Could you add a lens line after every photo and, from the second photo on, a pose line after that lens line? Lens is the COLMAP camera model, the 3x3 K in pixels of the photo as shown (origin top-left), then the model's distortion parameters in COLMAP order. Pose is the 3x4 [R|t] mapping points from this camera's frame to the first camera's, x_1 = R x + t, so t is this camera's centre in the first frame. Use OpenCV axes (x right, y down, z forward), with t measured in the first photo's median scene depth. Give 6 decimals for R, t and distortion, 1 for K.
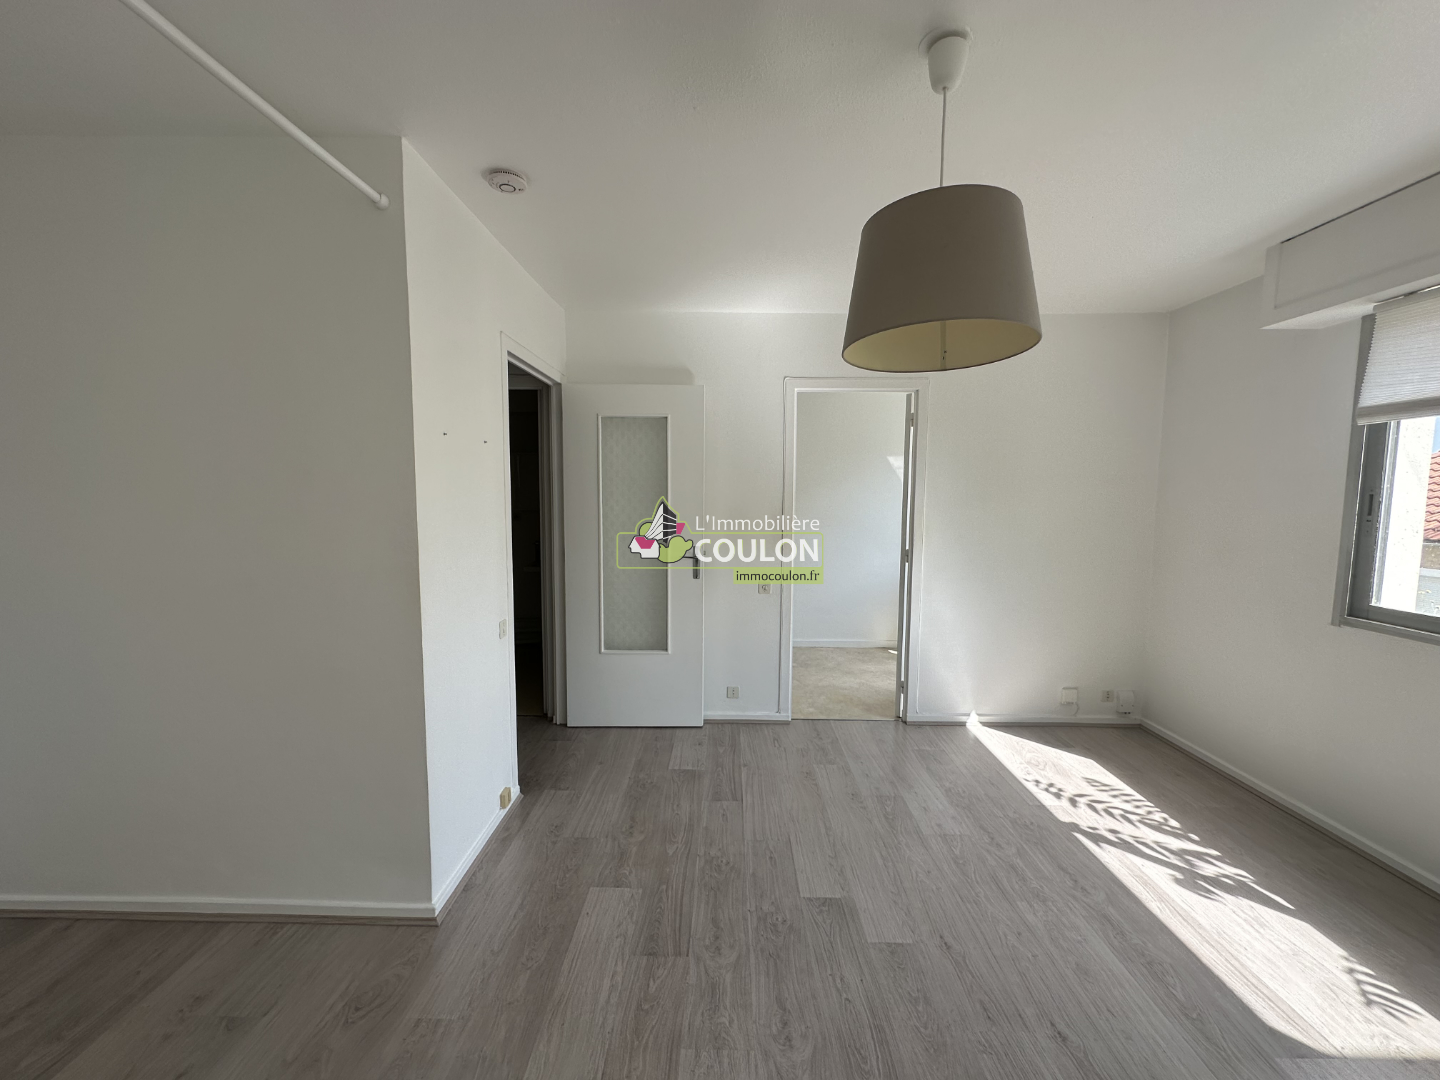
lens RADIAL K [[573.3, 0, 718.4], [0, 573.3, 540.1], [0, 0, 1]] dist [-0.004145, 0.000967]
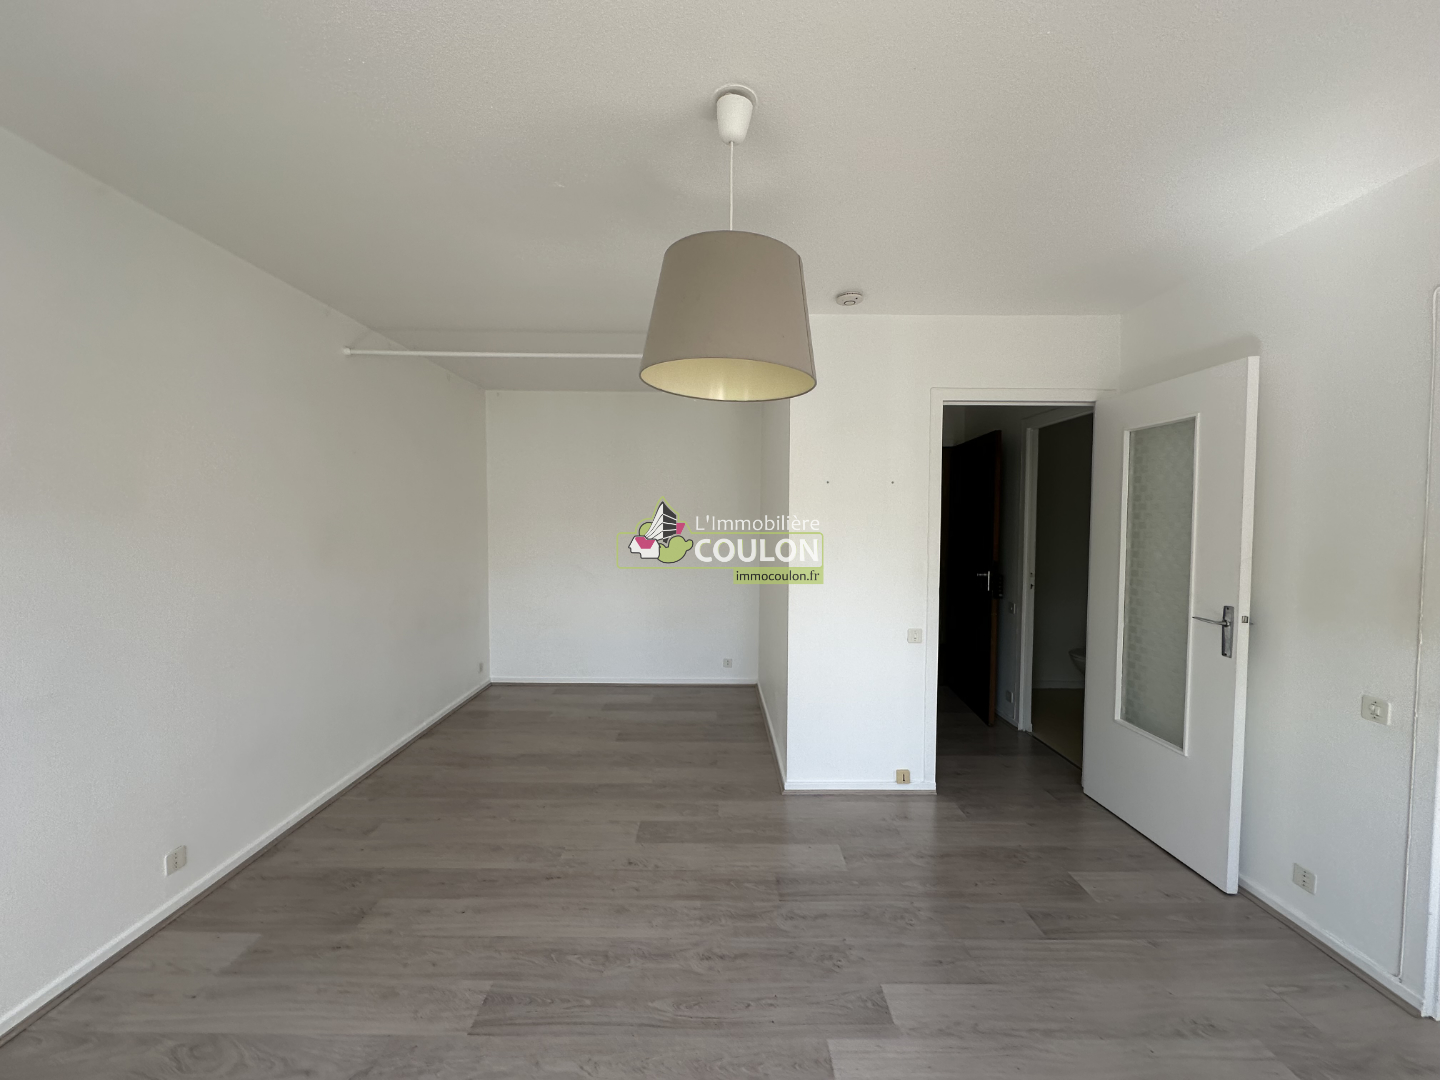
lens RADIAL K [[573.3, 0, 720.4], [0, 573.3, 537.9], [0, 0, 1]] dist [-0.004145, 0.000967]
pose [[0.018807, 0.026750, -0.999465, 0.868165], [-0.090848, 0.995553, 0.024936, -0.043696], [0.995687, 0.090330, 0.021153, 0.595537]]
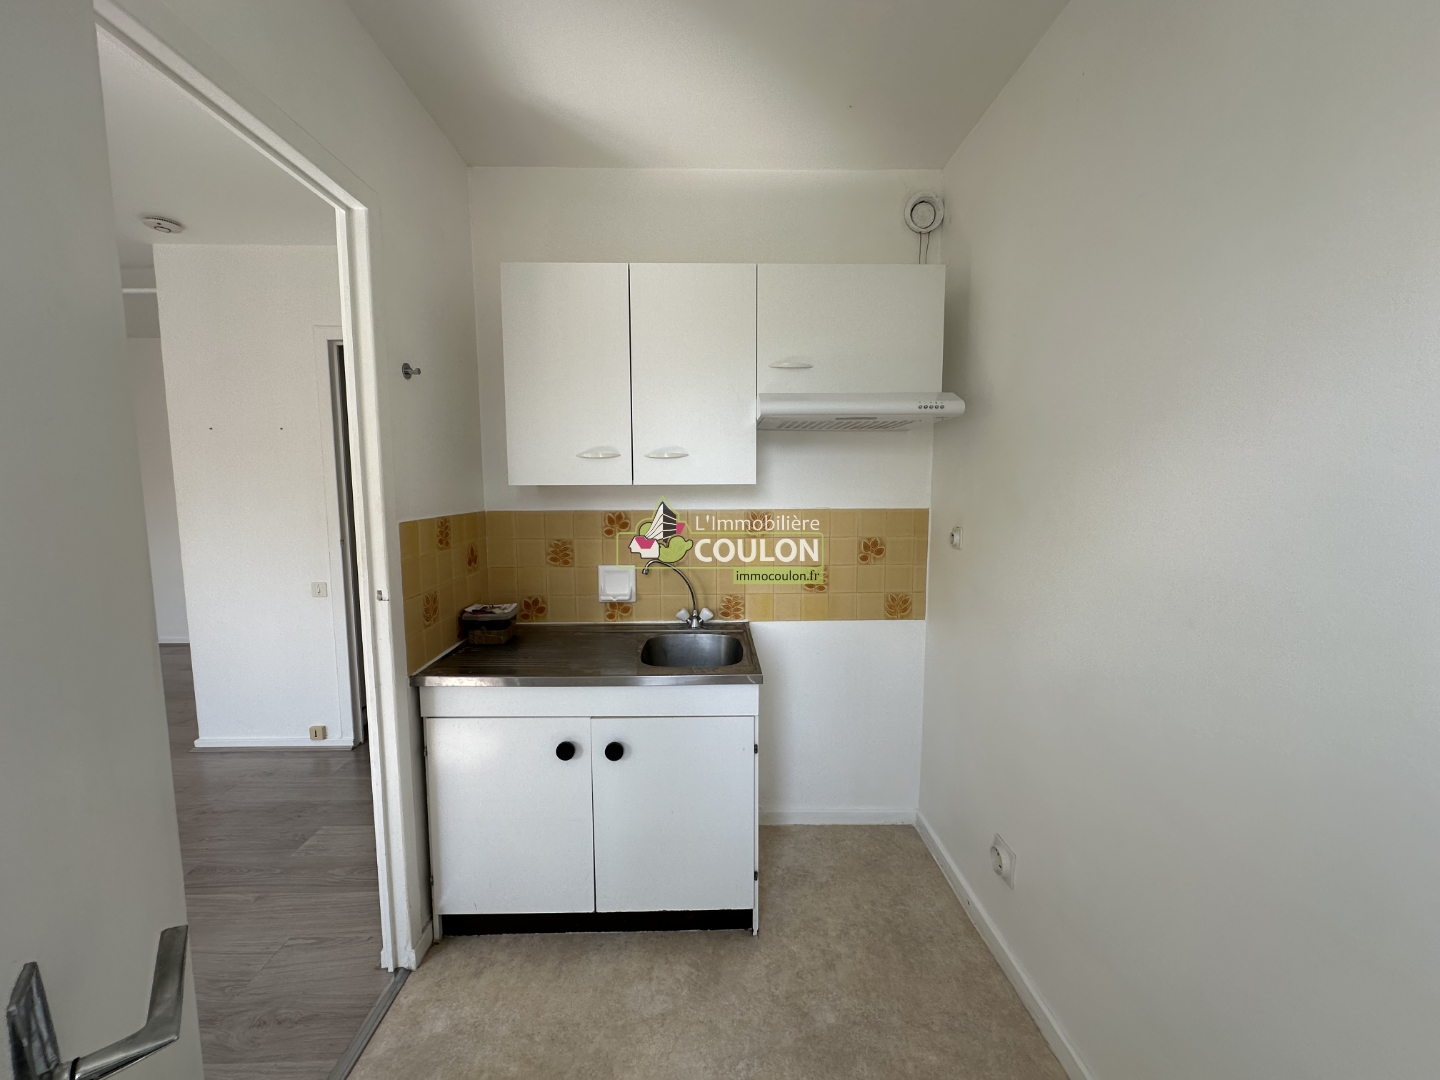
lens RADIAL K [[573.8, 0, 718.1], [0, 573.8, 537.4], [0, 0, 1]] dist [-0.003303, -0.000058]
pose [[0.039435, 0.095492, -0.994649, 0.850518], [-0.083305, 0.992272, 0.091961, -0.130431], [0.995744, 0.079233, 0.047085, 1.871298]]
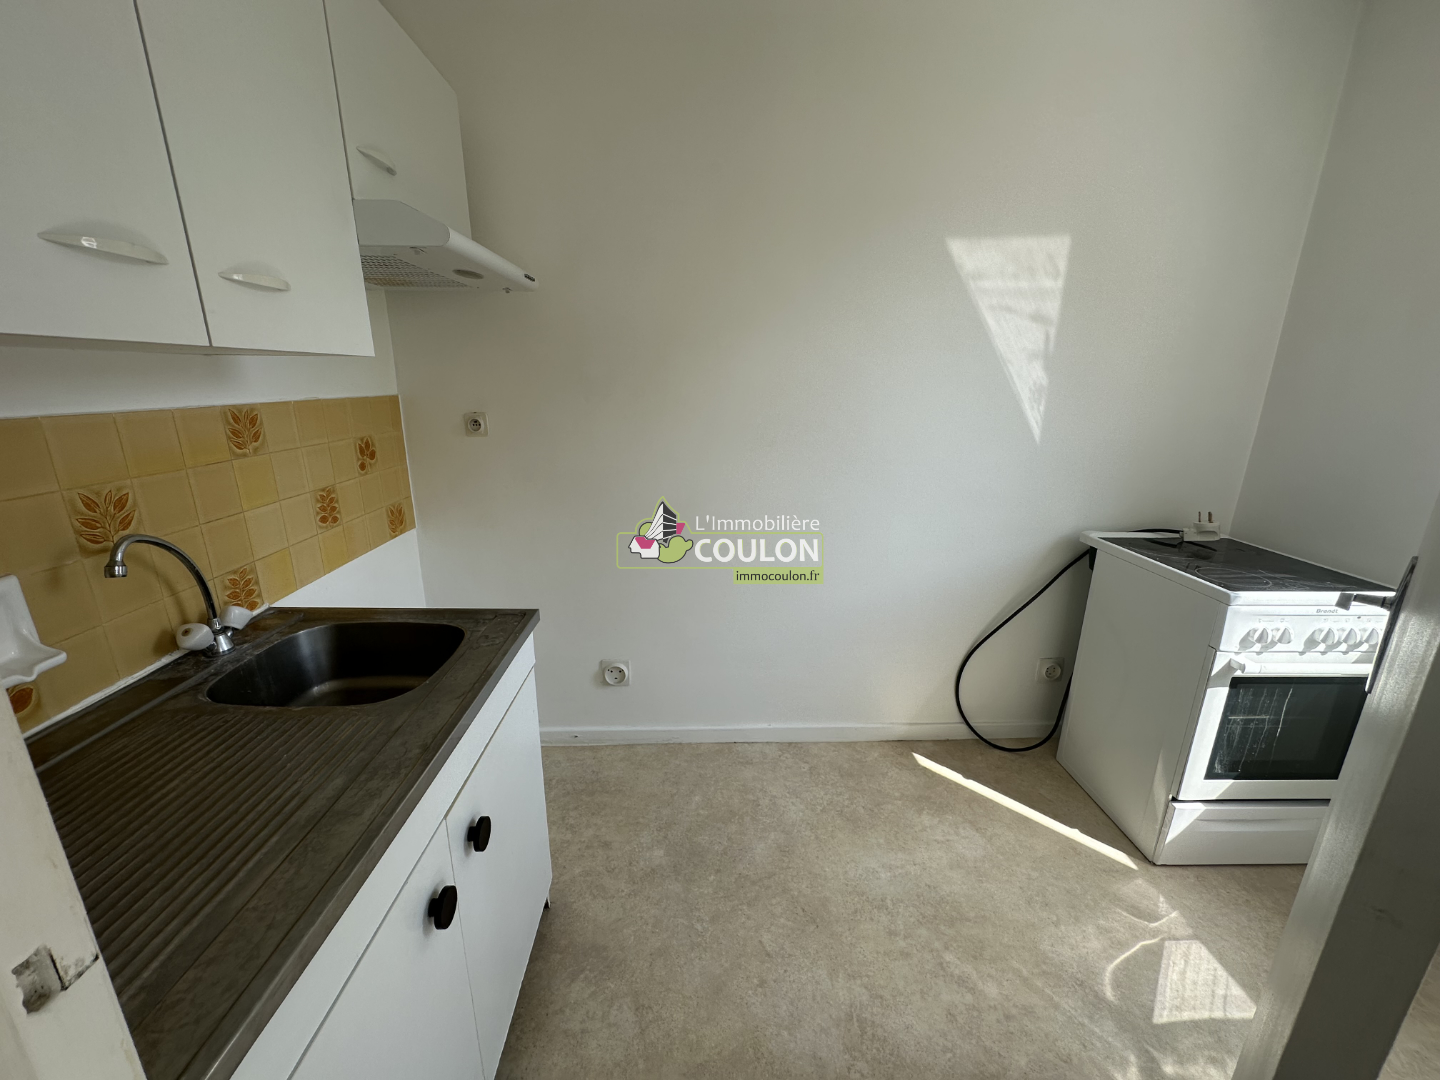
lens RADIAL K [[573.3, 0, 721.3], [0, 573.3, 541.5], [0, 0, 1]] dist [-0.004145, 0.000967]
pose [[0.998655, -0.007550, 0.051301, 0.317236], [-0.002314, 0.981867, 0.189556, -0.072225], [-0.051802, -0.189420, 0.980529, 1.432532]]
